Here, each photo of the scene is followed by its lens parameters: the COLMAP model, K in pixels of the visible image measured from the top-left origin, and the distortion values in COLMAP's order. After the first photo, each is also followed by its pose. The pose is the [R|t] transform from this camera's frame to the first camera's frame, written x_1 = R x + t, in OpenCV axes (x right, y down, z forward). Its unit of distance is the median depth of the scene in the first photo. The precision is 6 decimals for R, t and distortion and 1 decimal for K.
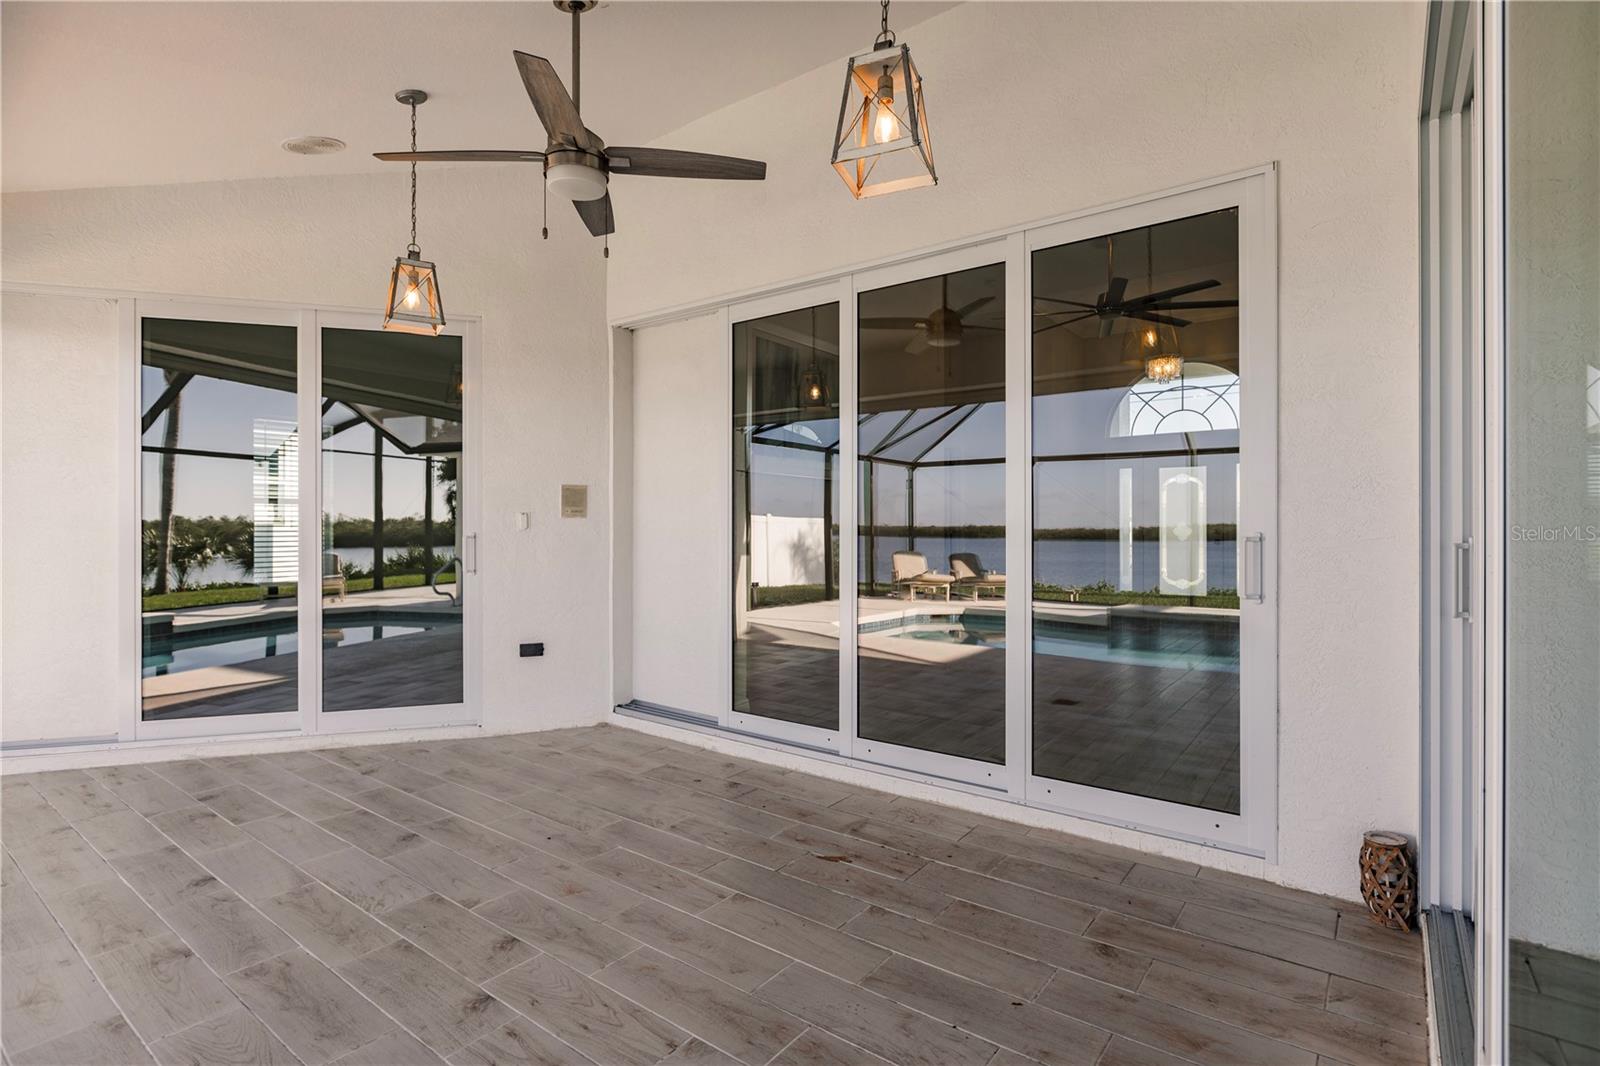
lens RADIAL K [[798.5, 0, 805.5], [0, 798.5, 541.2], [0, 0, 1]] dist [-0.000835, -0.001086]
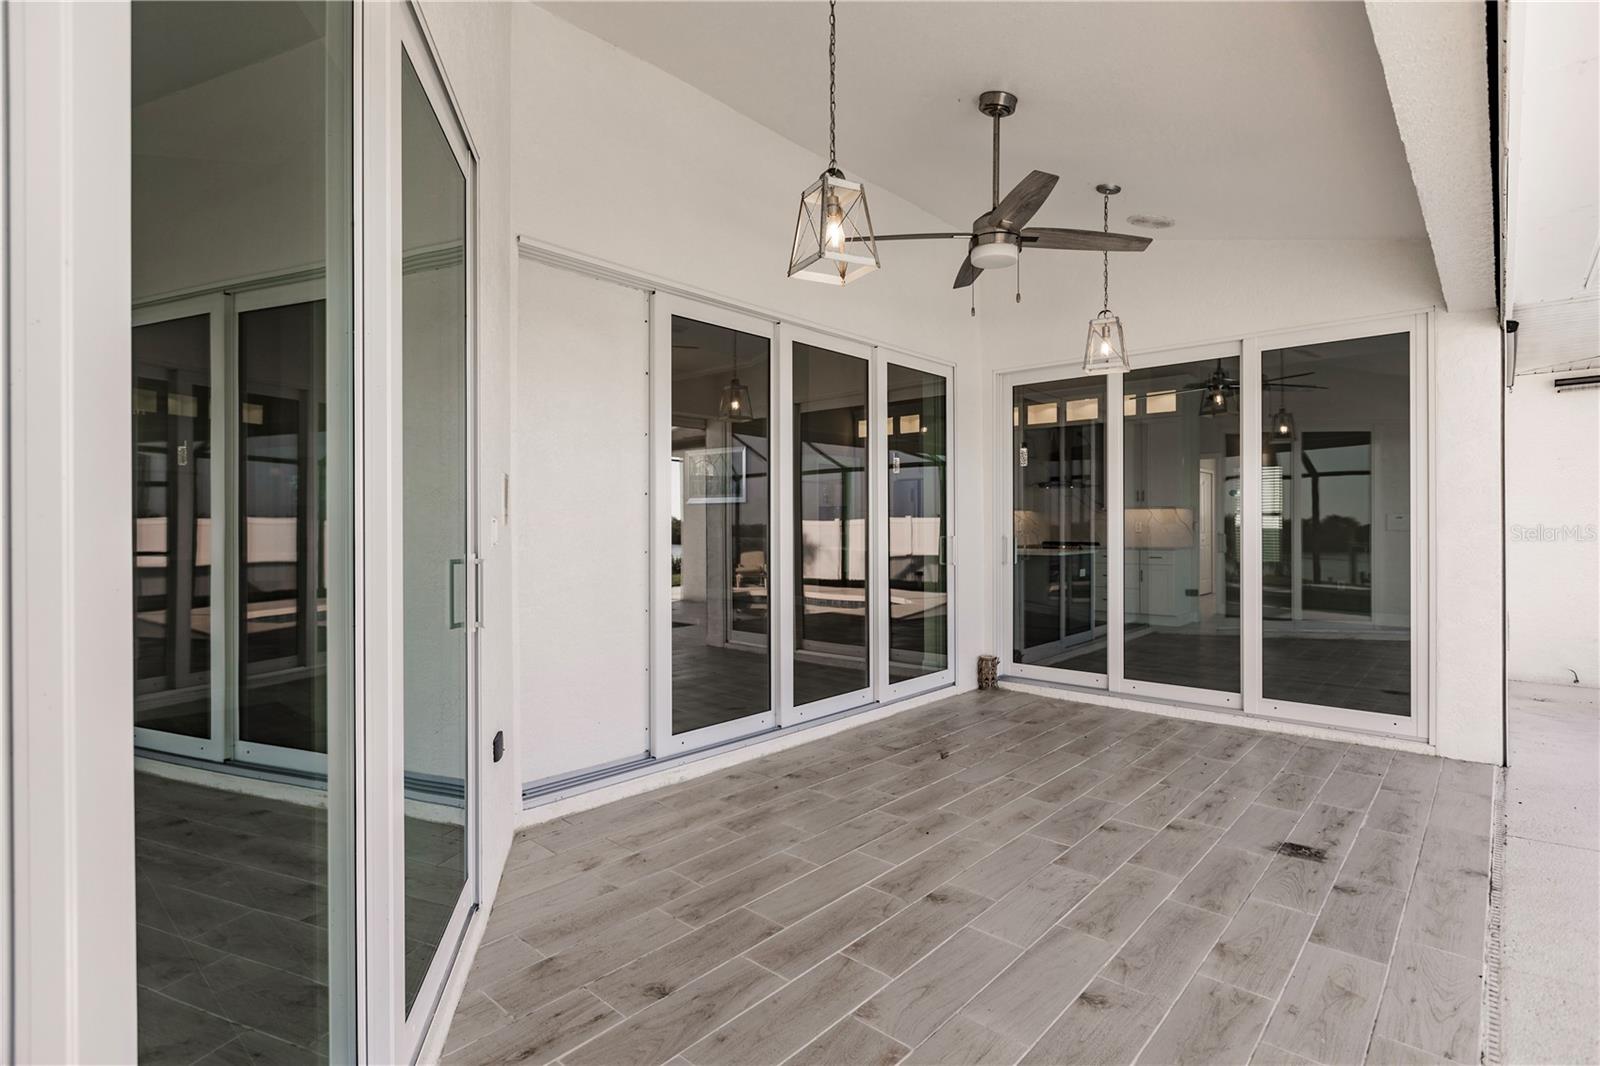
lens RADIAL K [[798.5, 0, 805.2], [0, 798.5, 522.2], [0, 0, 1]] dist [-0.000835, -0.001086]
pose [[0.058721, 0.005234, 0.998261, -1.316239], [0.021650, 0.999744, -0.006516, -0.029043], [-0.998040, 0.021995, 0.058593, 1.044190]]
